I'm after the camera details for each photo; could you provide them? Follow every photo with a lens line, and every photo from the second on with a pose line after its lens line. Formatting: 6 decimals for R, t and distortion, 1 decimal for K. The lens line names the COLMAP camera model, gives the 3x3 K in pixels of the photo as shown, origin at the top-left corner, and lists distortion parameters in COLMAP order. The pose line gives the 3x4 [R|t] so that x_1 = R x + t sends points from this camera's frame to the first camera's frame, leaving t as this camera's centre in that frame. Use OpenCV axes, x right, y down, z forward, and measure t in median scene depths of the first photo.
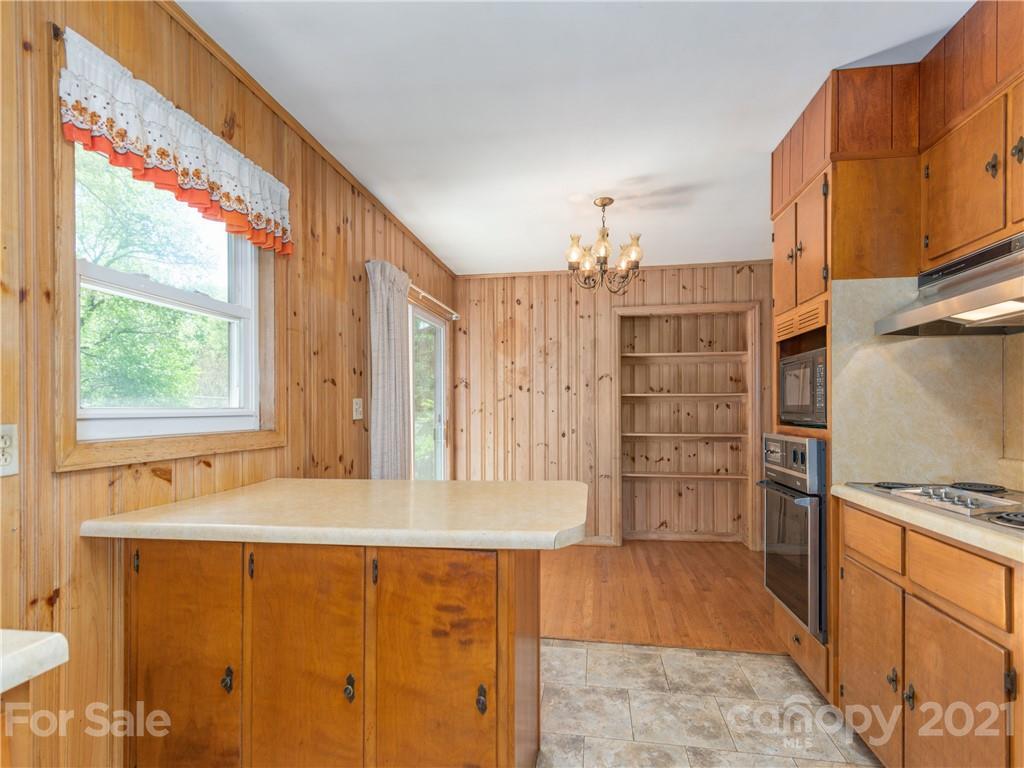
lens RADIAL K [[547.6, 0, 509.6], [0, 547.6, 410.7], [0, 0, 1]] dist [0.002074, 0.000341]
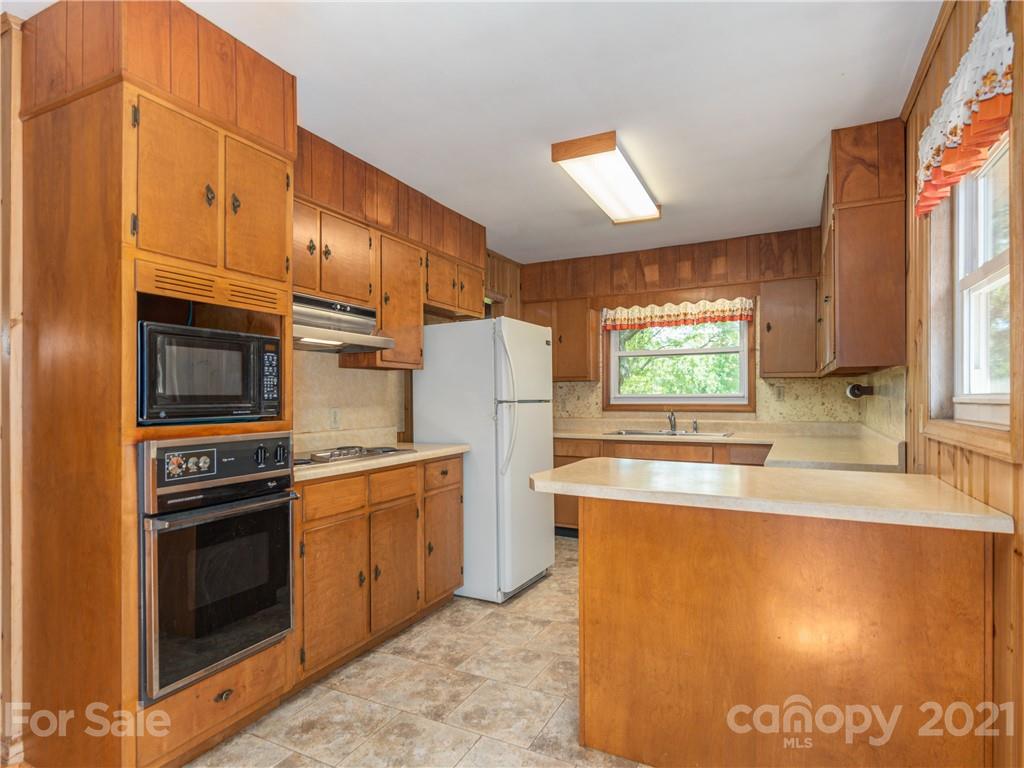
lens RADIAL K [[544.8, 0, 513.3], [0, 544.8, 398.7], [0, 0, 1]] dist [0.002716, 0.000786]
pose [[-0.953020, 0.004184, 0.302880, -0.053945], [0.006094, 0.999967, 0.005363, -0.003466], [-0.302847, 0.006957, -0.953014, 0.820929]]
